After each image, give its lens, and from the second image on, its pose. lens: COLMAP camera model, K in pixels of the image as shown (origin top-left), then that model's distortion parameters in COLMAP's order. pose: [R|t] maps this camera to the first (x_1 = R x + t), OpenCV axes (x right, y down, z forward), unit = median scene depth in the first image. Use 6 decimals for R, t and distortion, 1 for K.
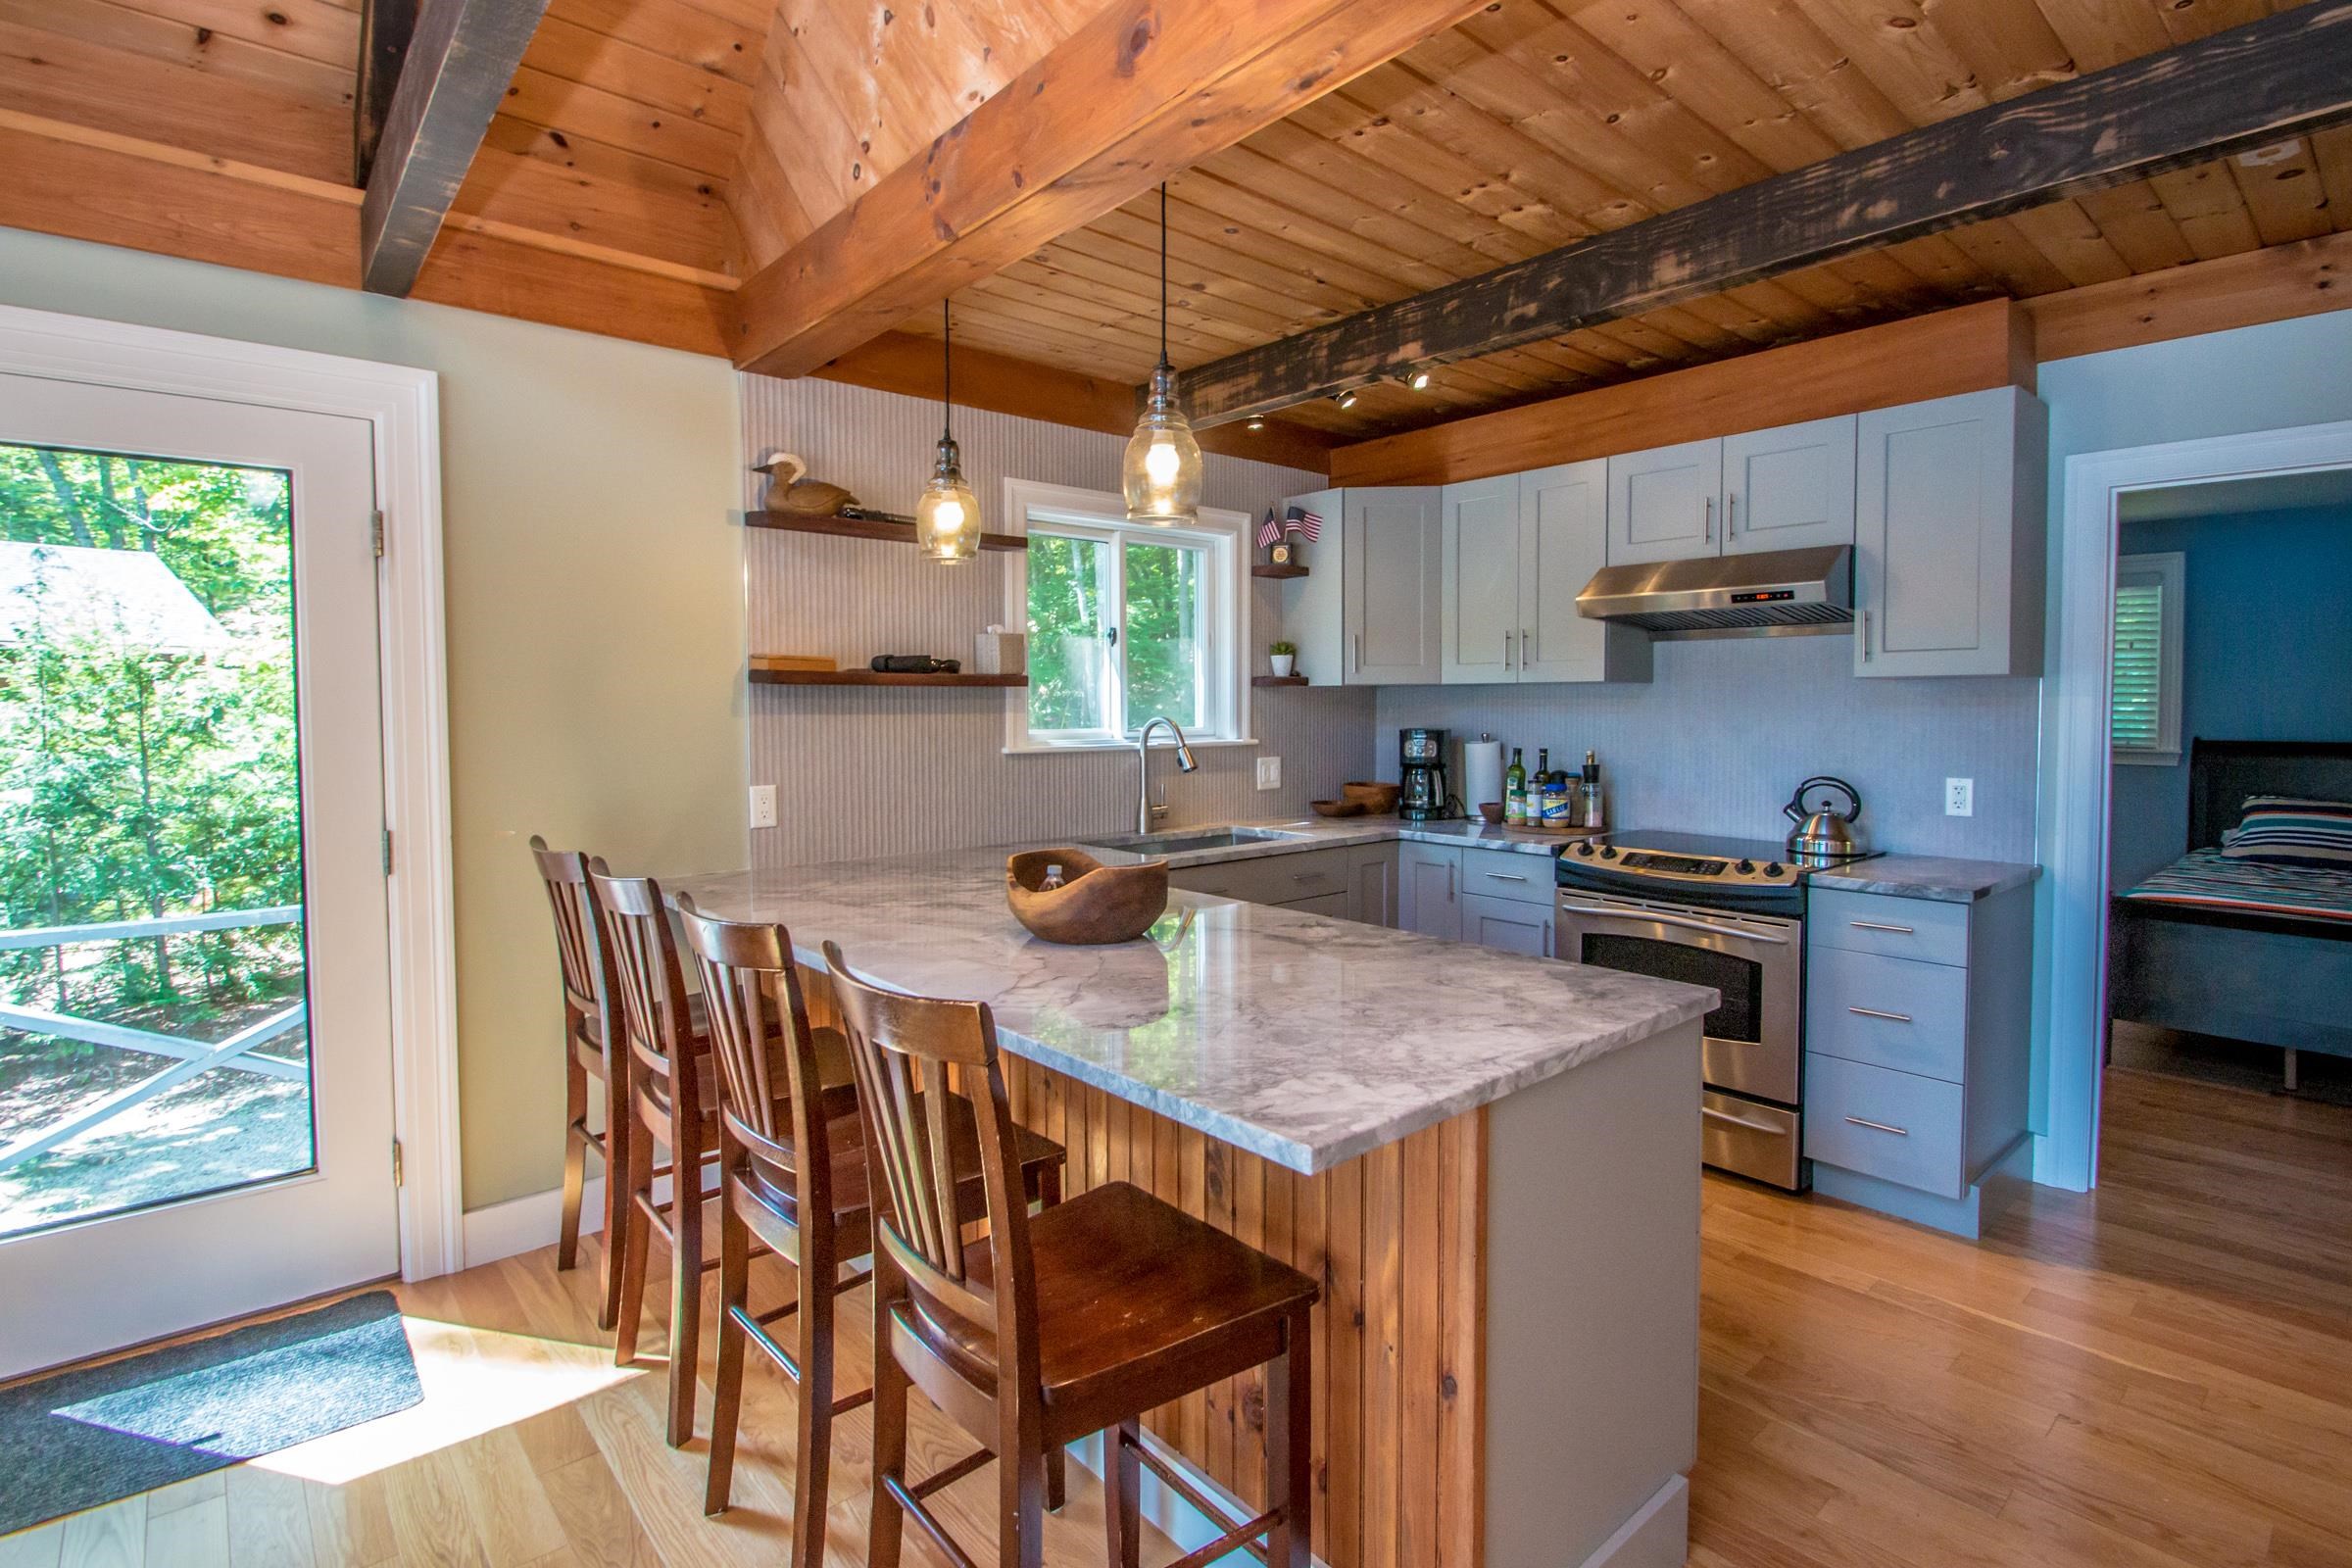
lens RADIAL K [[1115.4, 0, 1222.3], [0, 1115.4, 741.9], [0, 0, 1]] dist [0.002203, -0.010901]
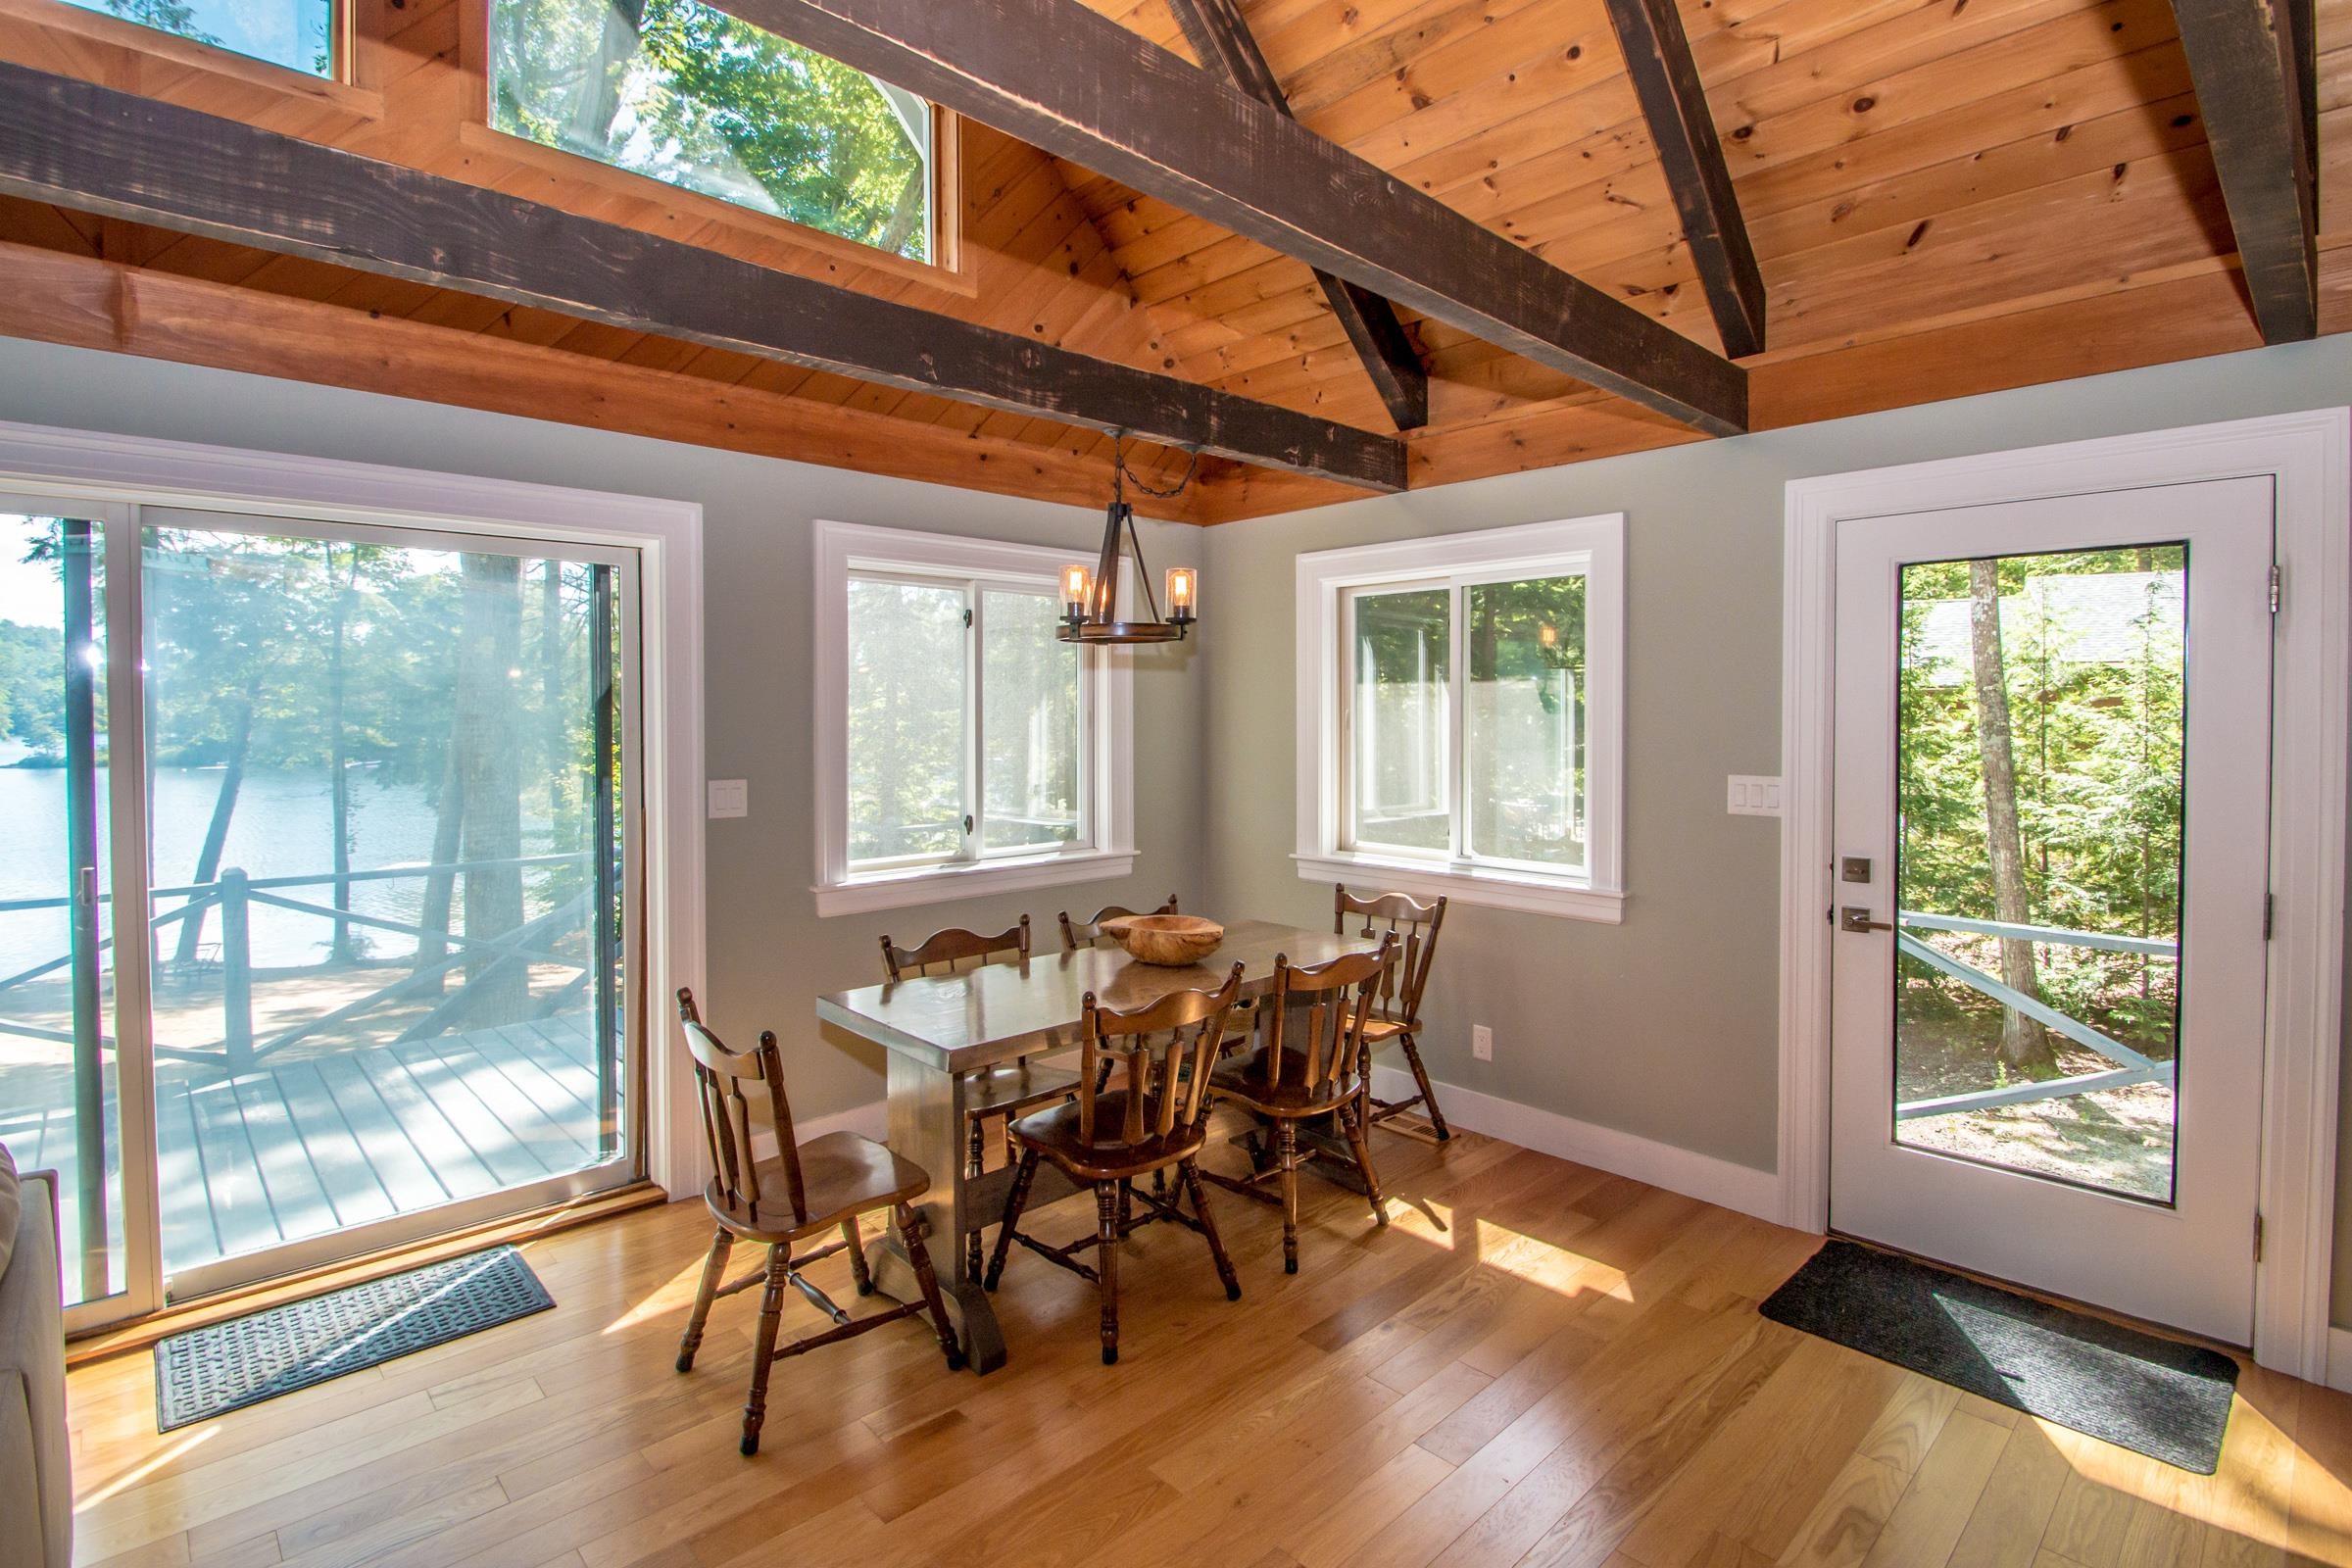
lens RADIAL K [[1115.4, 0, 1222.3], [0, 1115.4, 741.9], [0, 0, 1]] dist [0.002203, -0.010901]
pose [[0.048725, 0.024452, -0.998513, 0.128381], [-0.037304, 0.999047, 0.022645, -0.031620], [0.998115, 0.036145, 0.049591, 0.031393]]
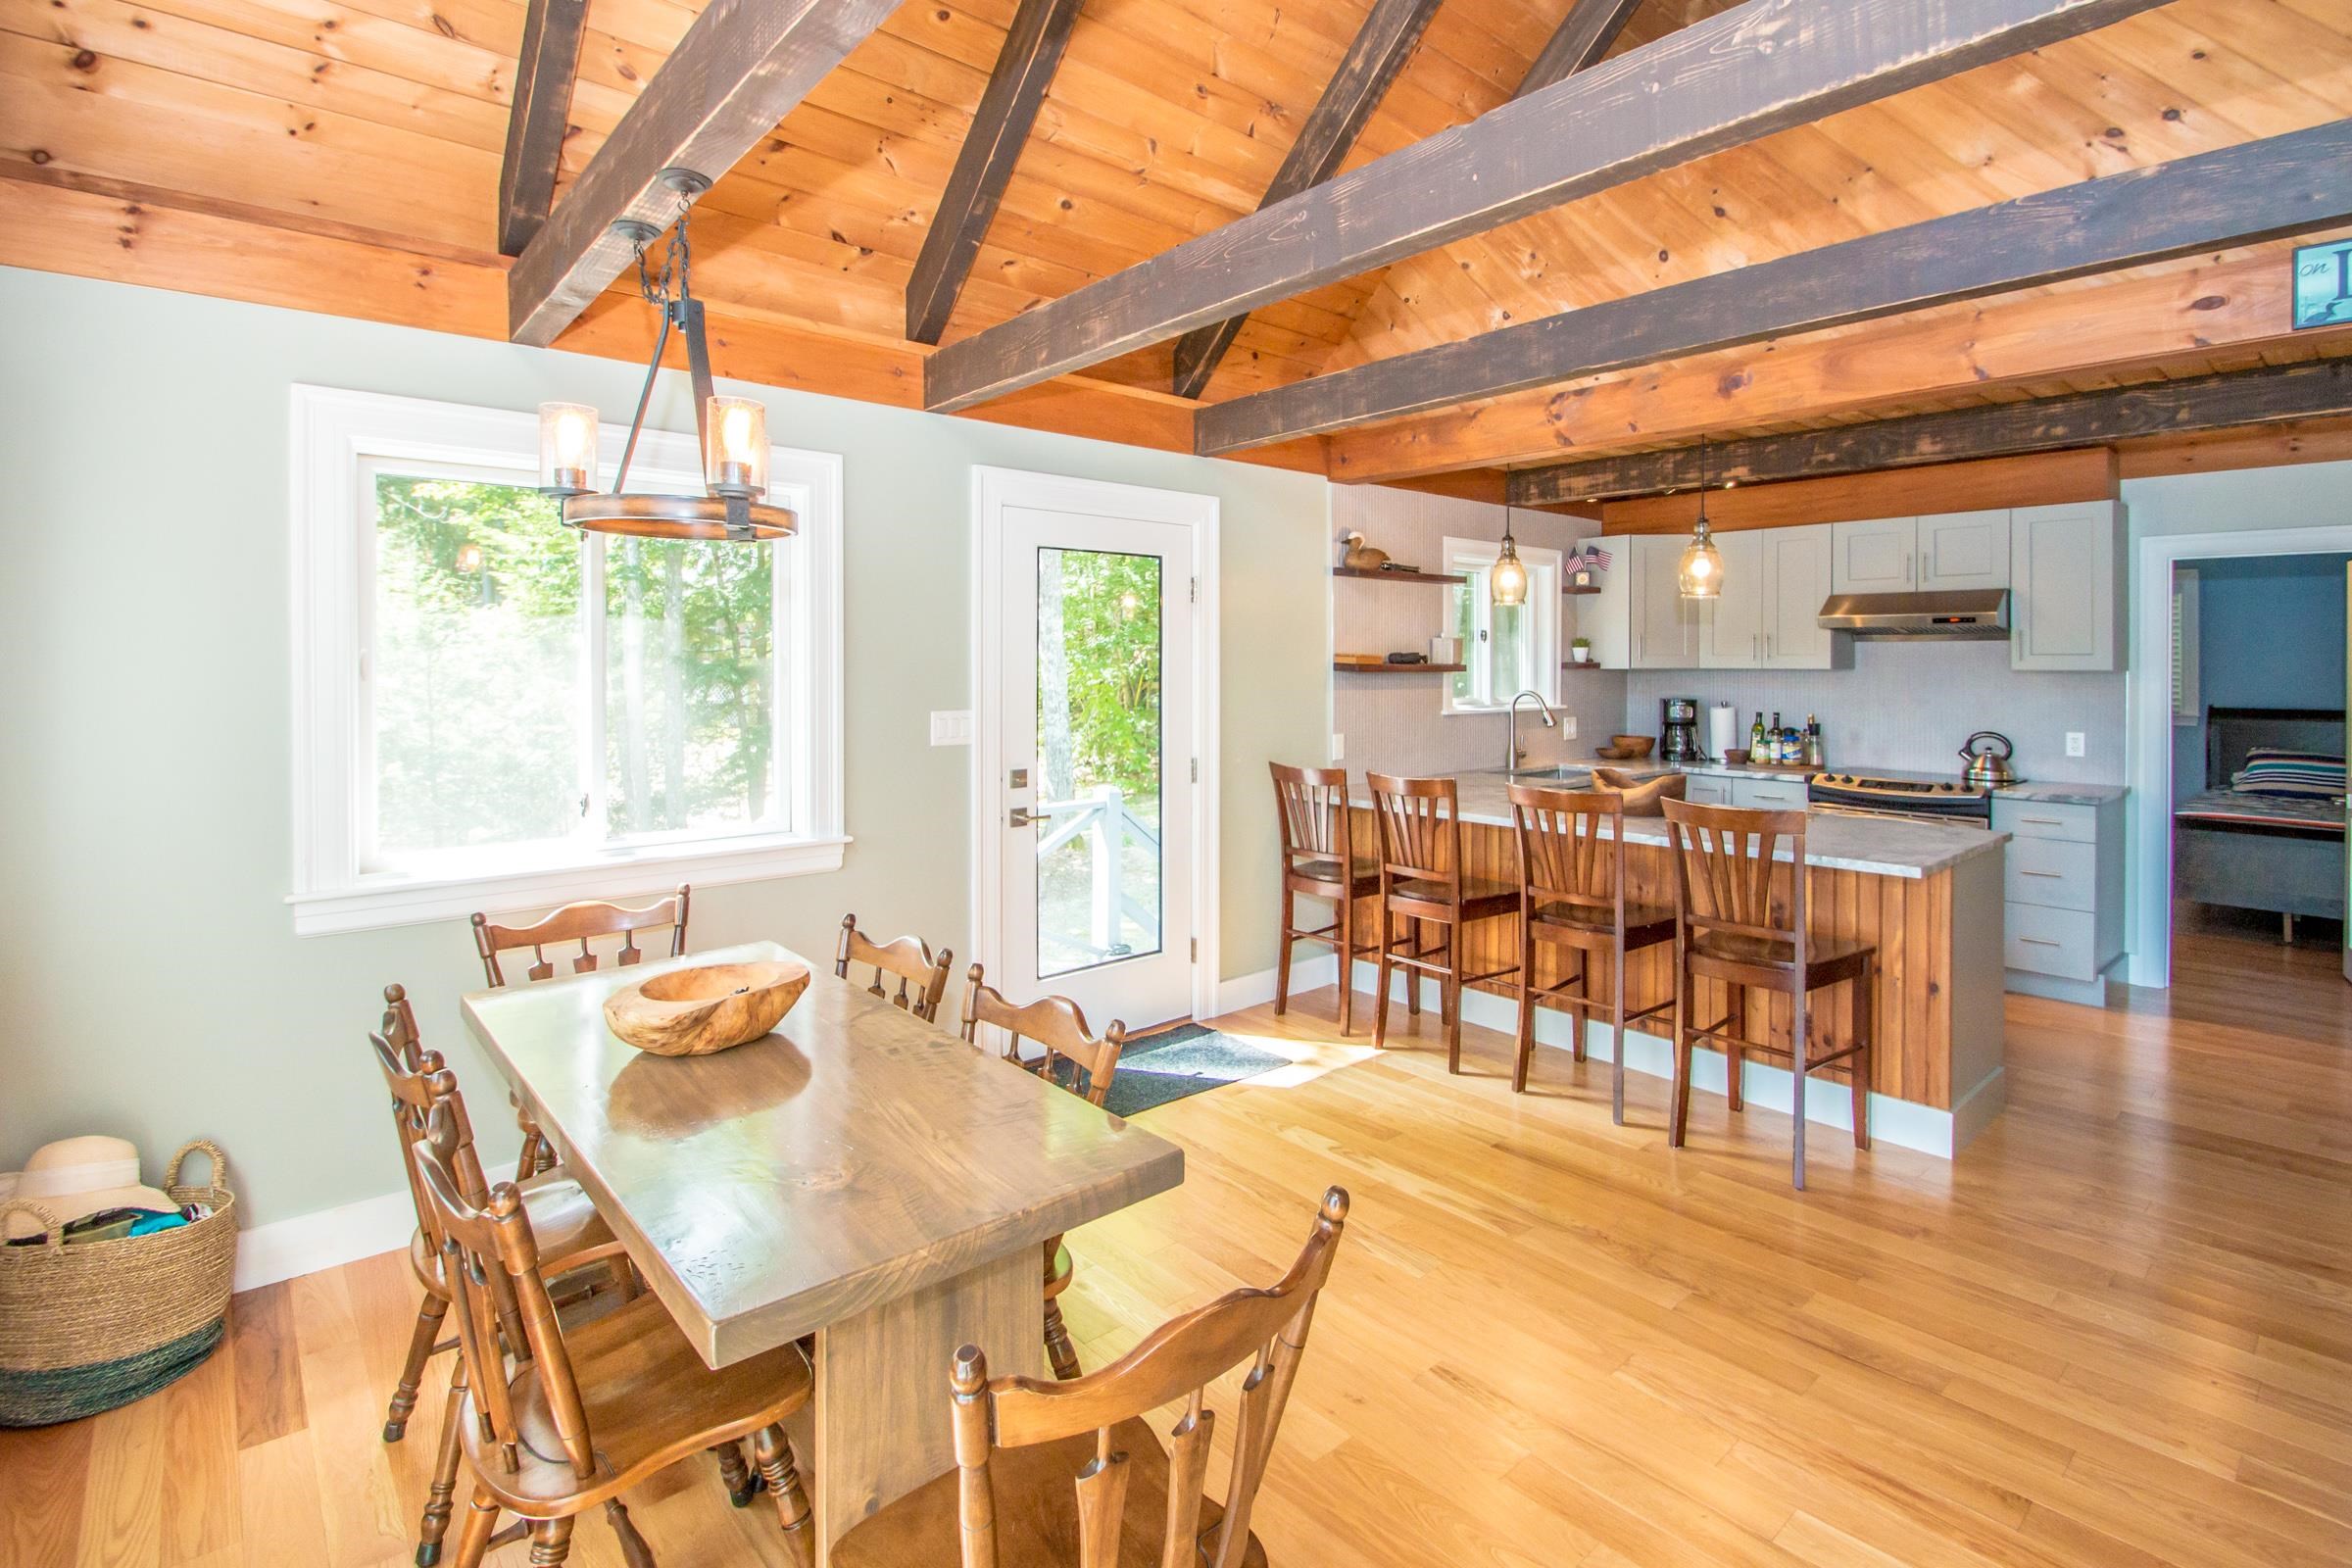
lens RADIAL K [[1117.9, 0, 1179.8], [0, 1117.9, 657.3], [0, 0, 1]] dist [-0.000165, -0.011331]
pose [[0.999903, 0.003549, -0.013479, -0.591224], [-0.004075, 0.999222, -0.039233, -0.007367], [0.013330, 0.039284, 0.999139, -0.605020]]
